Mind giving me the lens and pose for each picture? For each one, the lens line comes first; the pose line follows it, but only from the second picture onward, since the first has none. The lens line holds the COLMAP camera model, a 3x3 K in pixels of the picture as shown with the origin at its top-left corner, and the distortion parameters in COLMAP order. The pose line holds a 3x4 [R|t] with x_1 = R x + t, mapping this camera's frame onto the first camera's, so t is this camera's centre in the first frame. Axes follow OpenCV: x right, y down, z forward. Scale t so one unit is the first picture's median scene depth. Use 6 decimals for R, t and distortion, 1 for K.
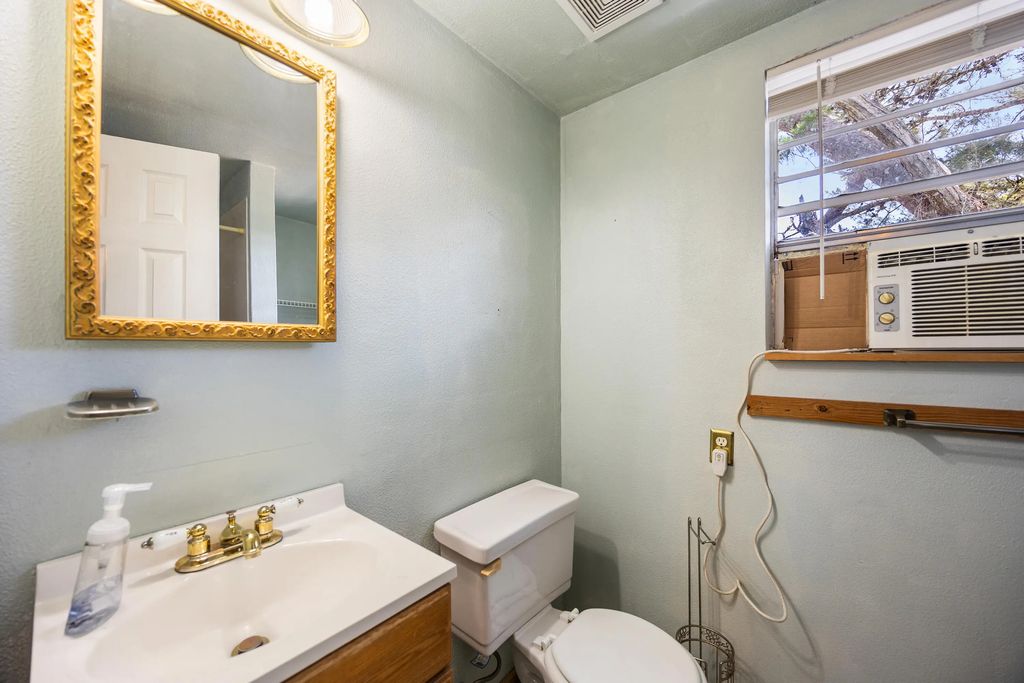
lens RADIAL K [[396.3, 0, 510.2], [0, 396.3, 344.3], [0, 0, 1]] dist [-0.000889, 0.000064]
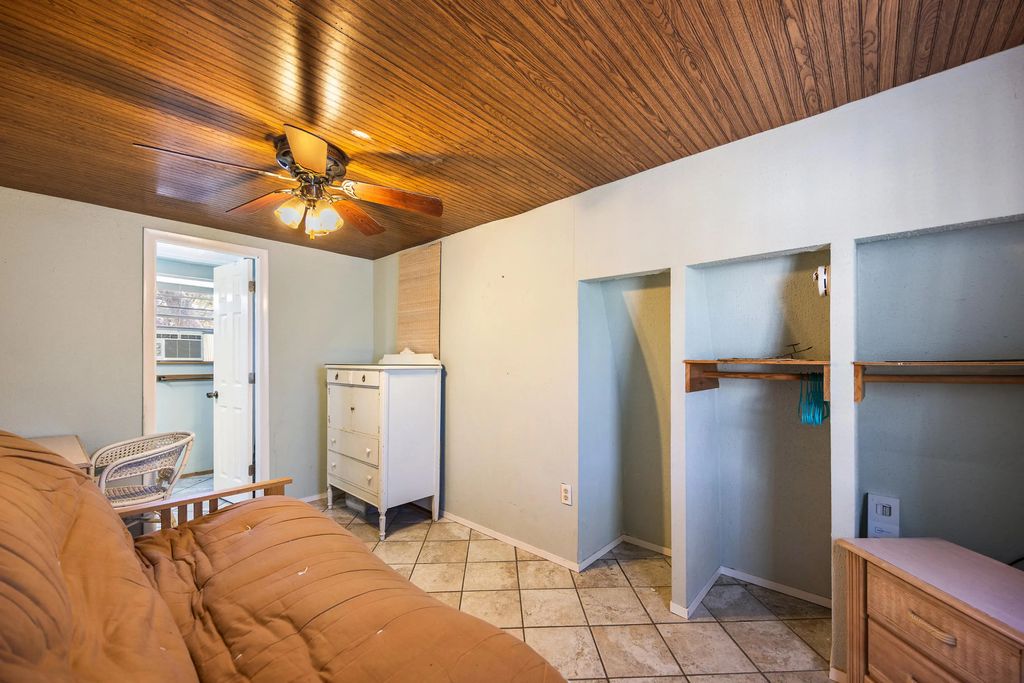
lens RADIAL K [[396.3, 0, 510.7], [0, 396.3, 351.4], [0, 0, 1]] dist [-0.000889, 0.000064]
pose [[0.031977, 0.016134, 0.999358, -2.714960], [-0.006245, 0.999853, -0.015942, -0.036415], [-0.999469, -0.005732, 0.032073, -2.473895]]
